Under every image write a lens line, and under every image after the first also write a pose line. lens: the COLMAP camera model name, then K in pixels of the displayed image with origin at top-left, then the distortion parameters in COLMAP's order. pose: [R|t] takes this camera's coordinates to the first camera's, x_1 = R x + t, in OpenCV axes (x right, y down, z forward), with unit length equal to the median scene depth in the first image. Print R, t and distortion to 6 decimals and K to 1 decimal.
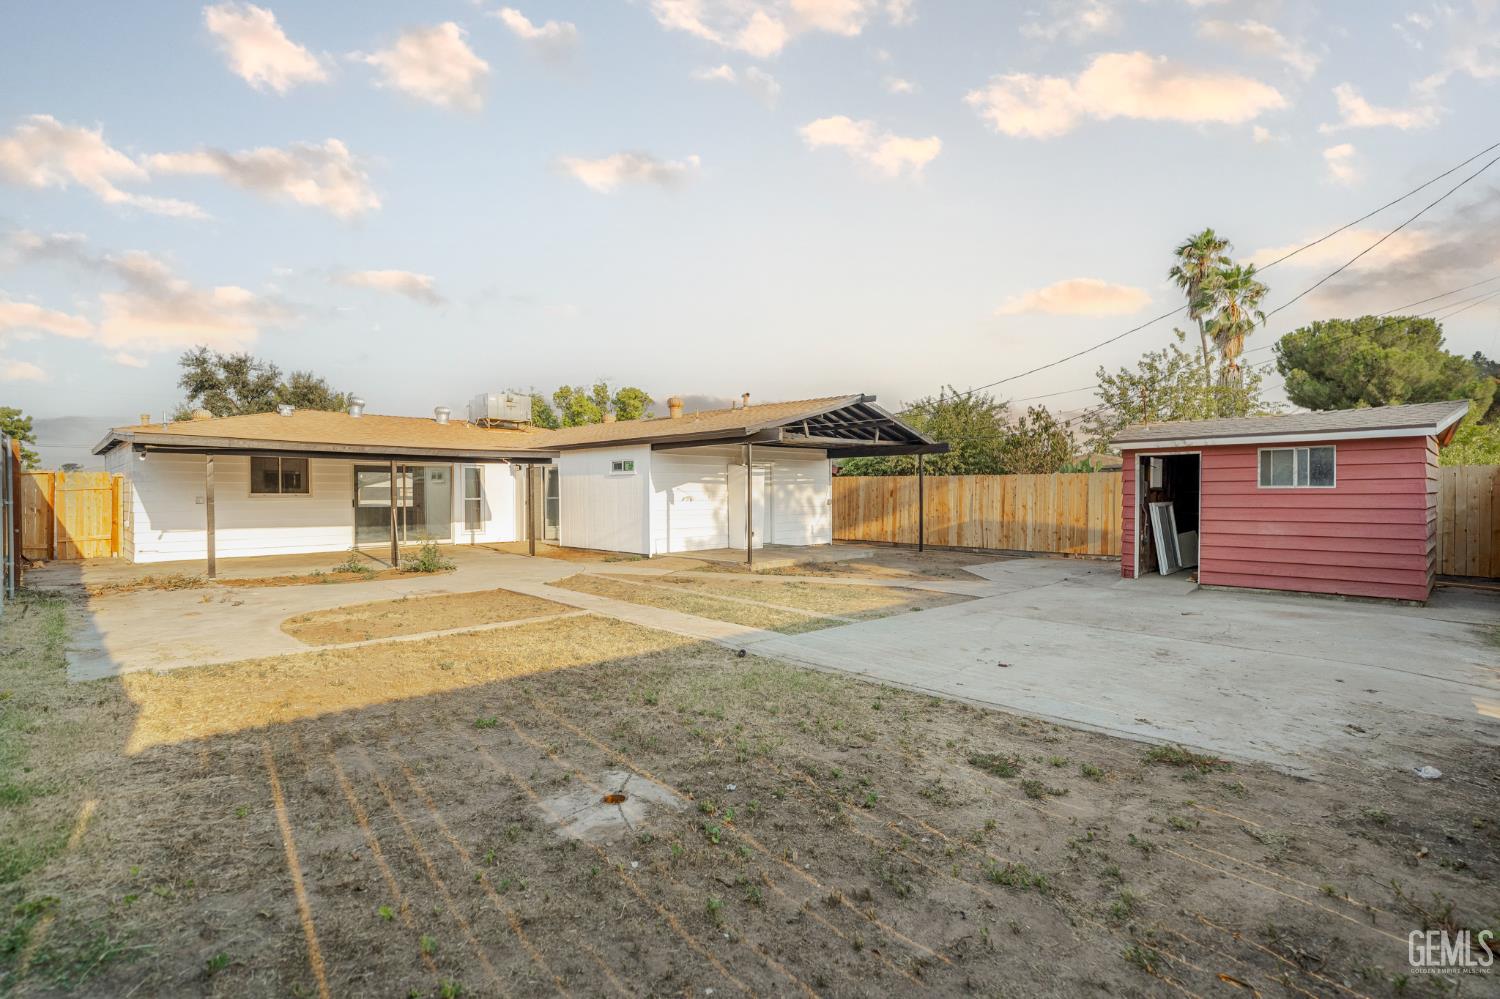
lens RADIAL K [[701.4, 0, 768.3], [0, 701.4, 509.3], [0, 0, 1]] dist [-0.011359, 0.000838]
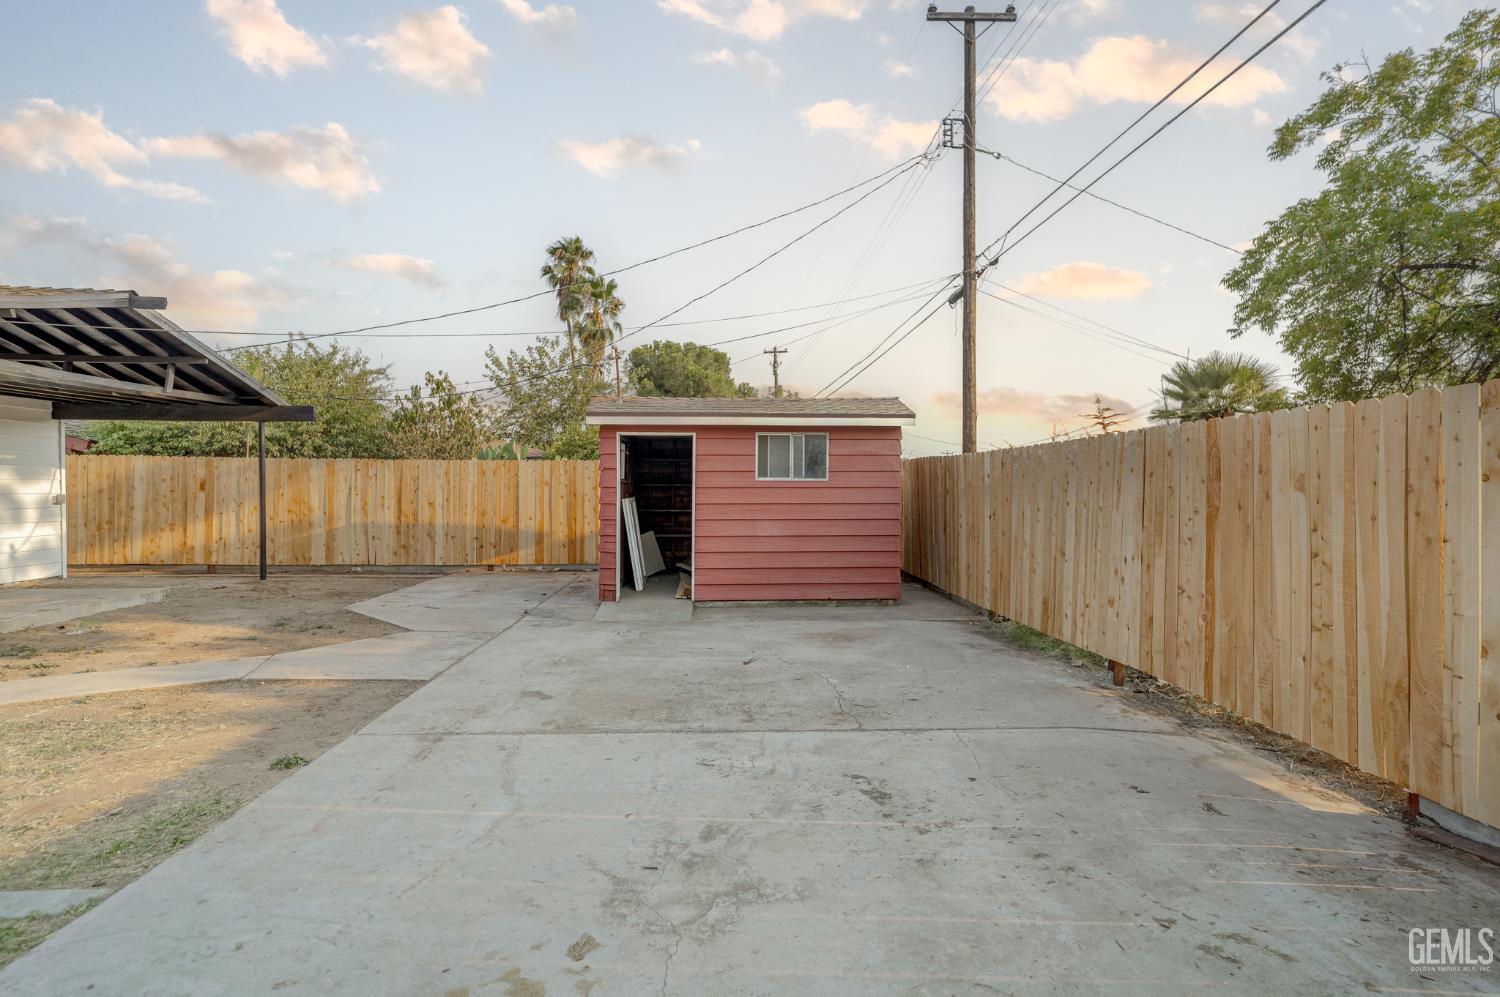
lens RADIAL K [[694.1, 0, 750.0], [0, 694.1, 498.5], [0, 0, 1]] dist [-0.008539, 0.000415]
pose [[0.662616, -0.006385, 0.748932, 0.041736], [0.011872, 0.999928, -0.001979, -0.003869], [-0.748865, 0.010202, 0.662644, 0.247472]]
